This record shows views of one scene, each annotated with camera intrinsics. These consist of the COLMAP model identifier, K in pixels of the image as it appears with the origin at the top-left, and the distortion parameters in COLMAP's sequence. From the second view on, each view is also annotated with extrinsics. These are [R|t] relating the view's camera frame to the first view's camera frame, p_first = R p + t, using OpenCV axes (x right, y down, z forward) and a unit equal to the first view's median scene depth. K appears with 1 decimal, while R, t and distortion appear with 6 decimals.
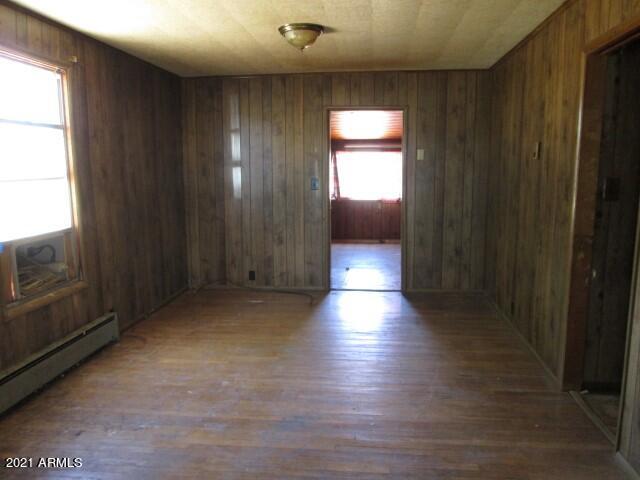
lens RADIAL K [[520.8, 0, 321.2], [0, 520.8, 242.4], [0, 0, 1]] dist [-0.051874, -0.001584]
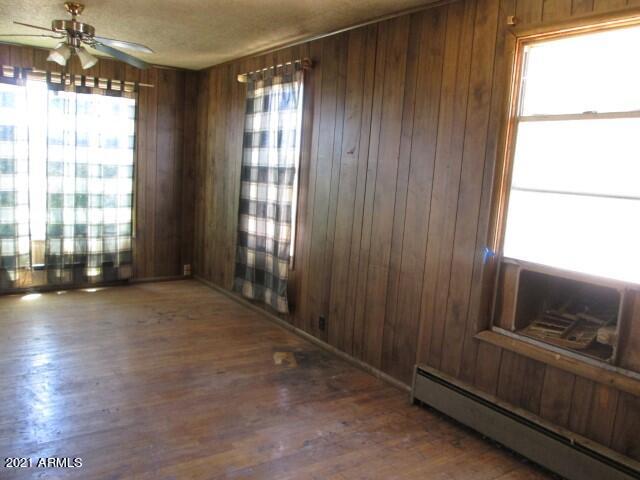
lens RADIAL K [[520.8, 0, 323.0], [0, 520.8, 237.6], [0, 0, 1]] dist [-0.051874, -0.001584]
pose [[-0.758439, 0.058864, -0.649081, 0.182430], [-0.138985, 0.958397, 0.249317, -0.203991], [0.636753, 0.279304, -0.718704, 1.383139]]
